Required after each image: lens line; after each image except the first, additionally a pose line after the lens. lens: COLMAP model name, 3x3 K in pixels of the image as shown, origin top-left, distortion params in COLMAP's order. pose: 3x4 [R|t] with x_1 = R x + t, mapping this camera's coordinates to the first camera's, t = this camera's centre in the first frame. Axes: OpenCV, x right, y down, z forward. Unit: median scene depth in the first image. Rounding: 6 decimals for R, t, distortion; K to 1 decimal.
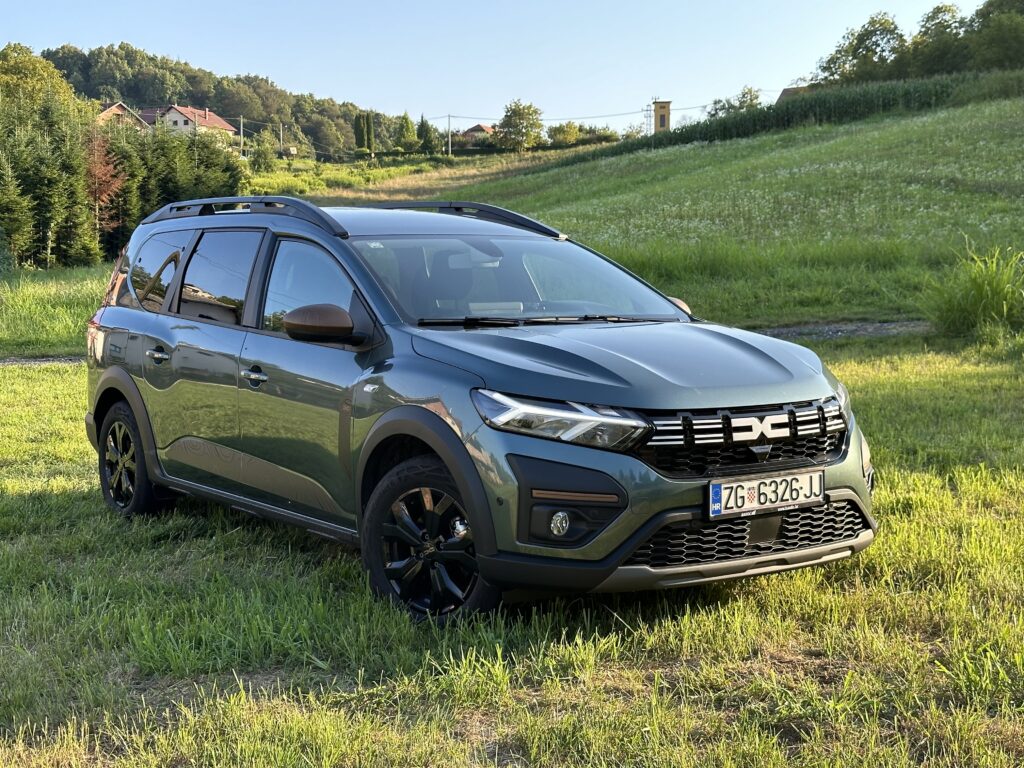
lens RADIAL K [[1467.2, 0, 512.0], [0, 1467.2, 384.0], [0, 0, 1]] dist [0.225593, -0.046061]
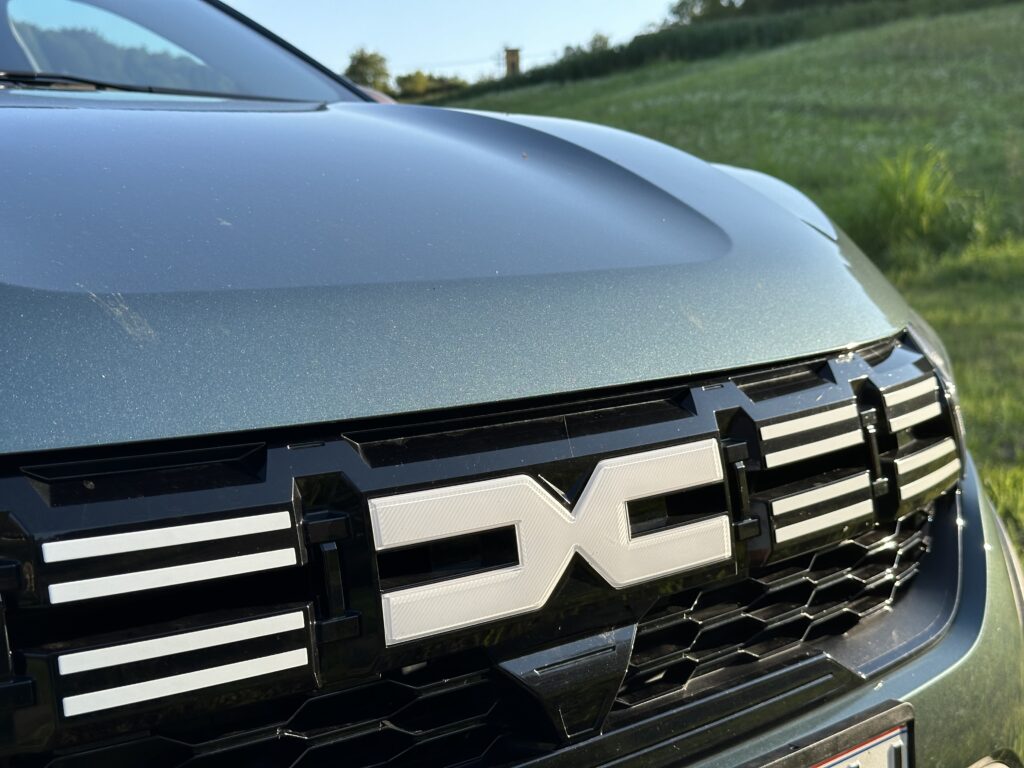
lens RADIAL K [[1467.2, 0, 512.0], [0, 1467.2, 384.0], [0, 0, 1]] dist [0.225593, -0.046061]
pose [[0.995213, -0.035483, 0.091065, 0.045428], [0.032925, 0.999024, 0.029441, 0.002475], [-0.092021, -0.026302, 0.995410, 0.257529]]
